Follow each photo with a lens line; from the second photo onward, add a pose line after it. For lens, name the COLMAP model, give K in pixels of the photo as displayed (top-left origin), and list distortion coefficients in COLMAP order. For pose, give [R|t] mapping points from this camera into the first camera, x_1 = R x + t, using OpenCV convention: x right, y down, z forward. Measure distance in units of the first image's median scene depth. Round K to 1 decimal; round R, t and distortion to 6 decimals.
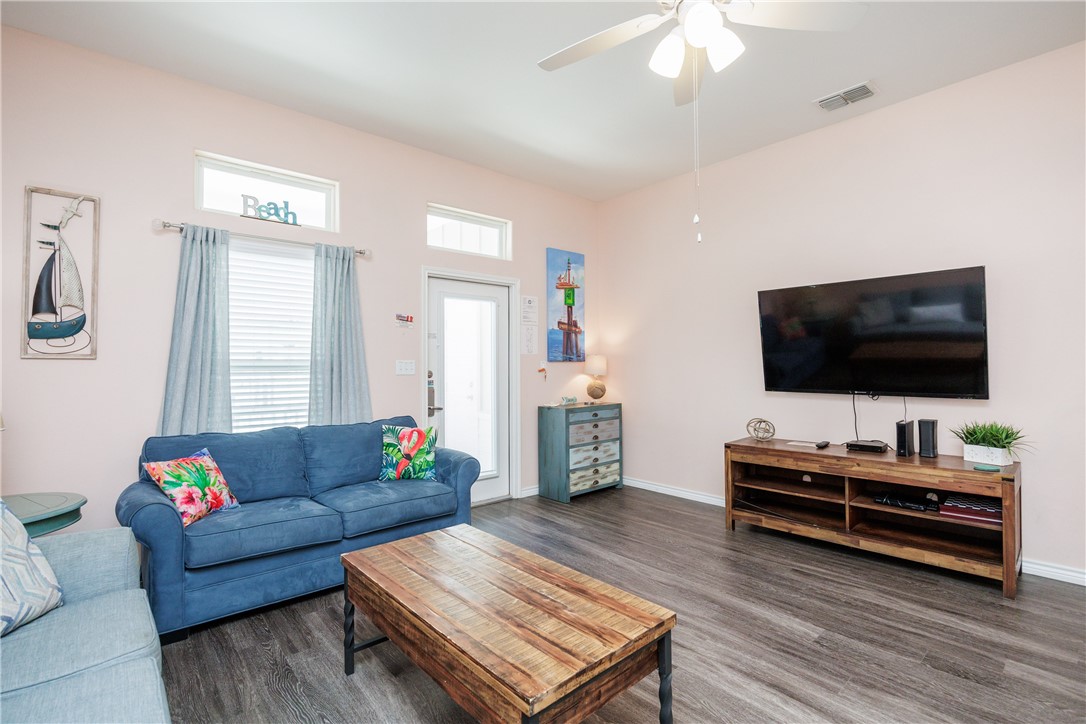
lens RADIAL K [[498.5, 0, 541.5], [0, 498.5, 358.0], [0, 0, 1]] dist [-0.020460, 0.001444]
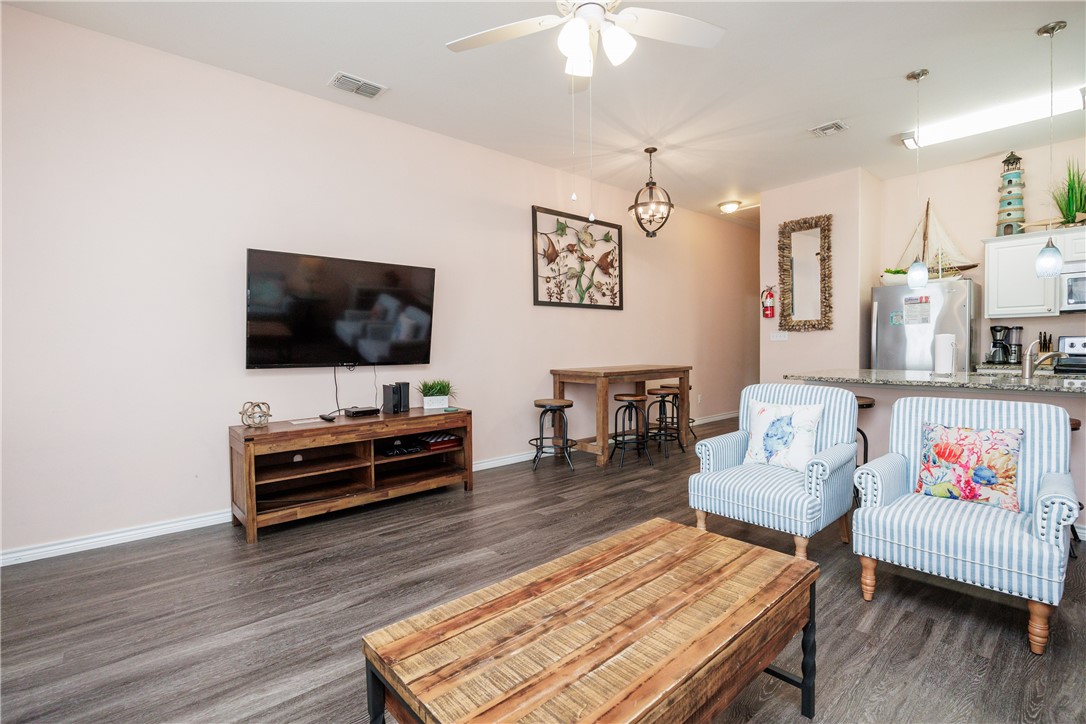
lens RADIAL K [[498.5, 0, 545.6], [0, 498.5, 359.0], [0, 0, 1]] dist [-0.020460, 0.001444]
pose [[-0.005951, -0.020896, 0.999764, -0.462427], [-0.003535, 0.999776, 0.020875, 0.035945], [-0.999976, -0.003410, -0.006023, 0.598416]]
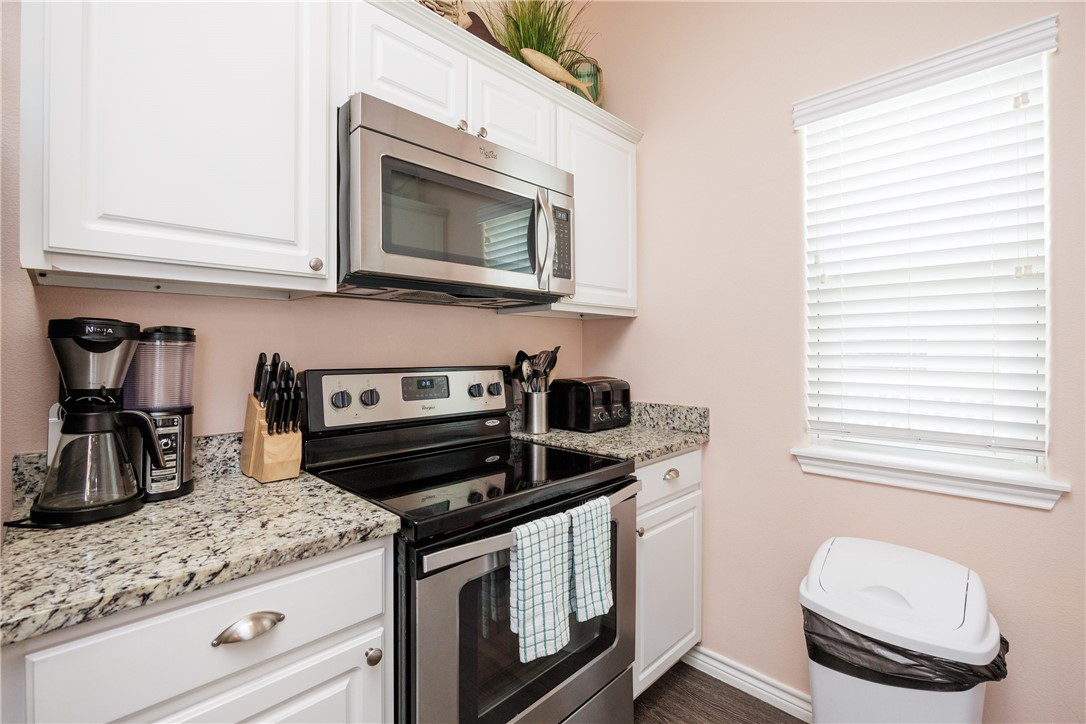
lens RADIAL K [[479.9, 0, 543.8], [0, 479.9, 351.8], [0, 0, 1]] dist [-0.017927, 0.000812]
pose [[-0.996585, 0.005935, -0.082356, 0.775456], [0.007424, 0.999814, -0.017788, -0.011196], [0.082235, -0.018339, -0.996444, -0.485736]]
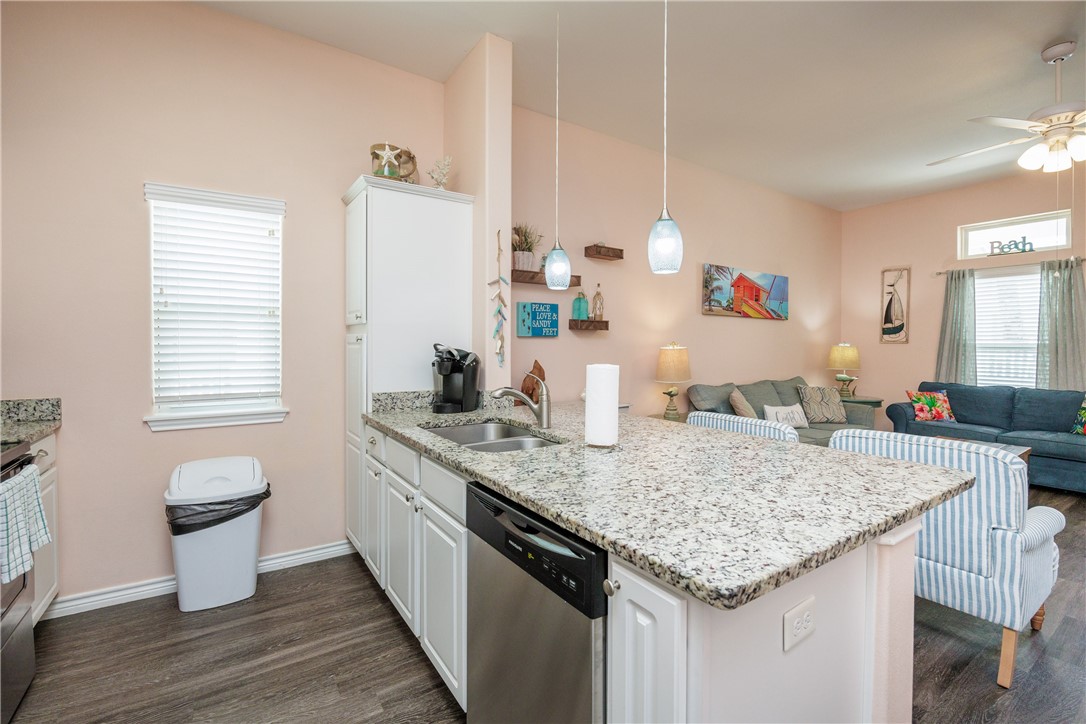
lens RADIAL K [[479.9, 0, 544.9], [0, 479.9, 352.3], [0, 0, 1]] dist [-0.017927, 0.000812]
pose [[-0.122242, 0.025585, -0.992171, 1.114630], [0.014061, 0.999612, 0.024044, -0.025403], [0.992401, -0.011012, -0.122554, -0.265958]]
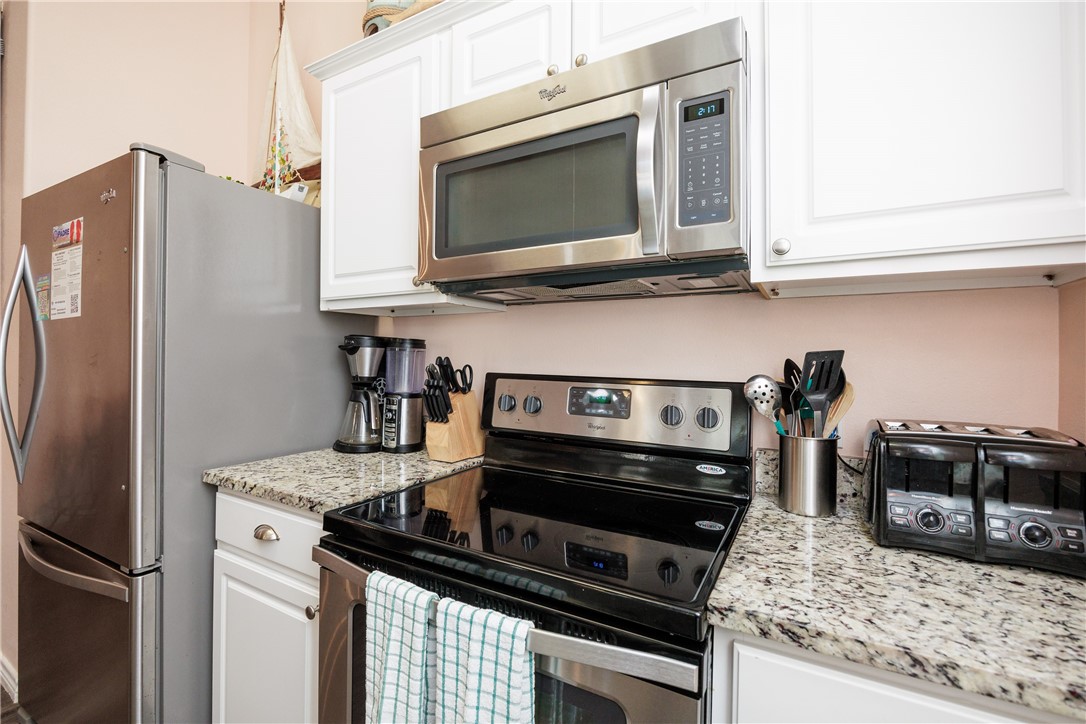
lens RADIAL K [[479.9, 0, 535.7], [0, 479.9, 357.6], [0, 0, 1]] dist [-0.017927, 0.000812]
pose [[-0.326285, -0.001080, 0.945271, 0.504941], [-0.027757, 0.999579, -0.008439, -0.016183], [-0.944864, -0.028991, -0.326177, -0.789938]]
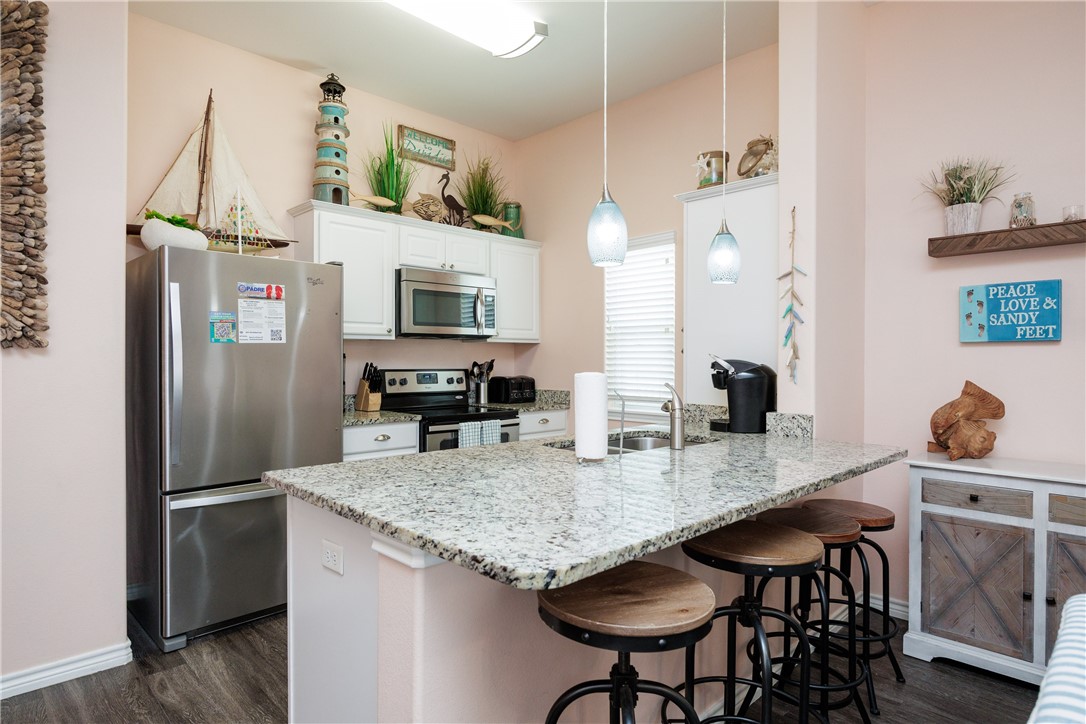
lens RADIAL K [[608.9, 0, 543.8], [0, 608.9, 358.1], [0, 0, 1]] dist [0.010017, -0.000030]
pose [[-0.998397, 0.004150, -0.056439, 0.676442], [0.005387, 0.999748, -0.021788, 0.000732], [0.056335, -0.022057, -0.998168, 0.349972]]
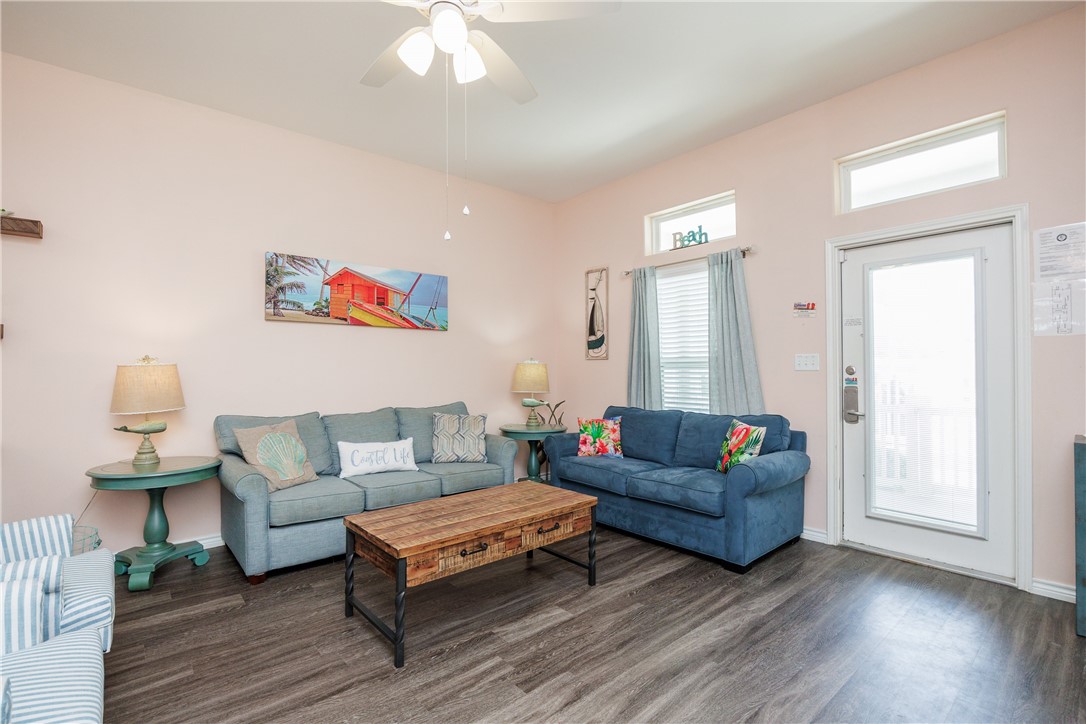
lens RADIAL K [[498.5, 0, 541.9], [0, 498.5, 360.9], [0, 0, 1]] dist [-0.020460, 0.001444]
pose [[-0.010484, -0.010669, -0.999888, 0.727712], [0.022318, 0.999691, -0.010901, 0.018583], [0.999696, -0.022430, -0.010243, 0.646577]]
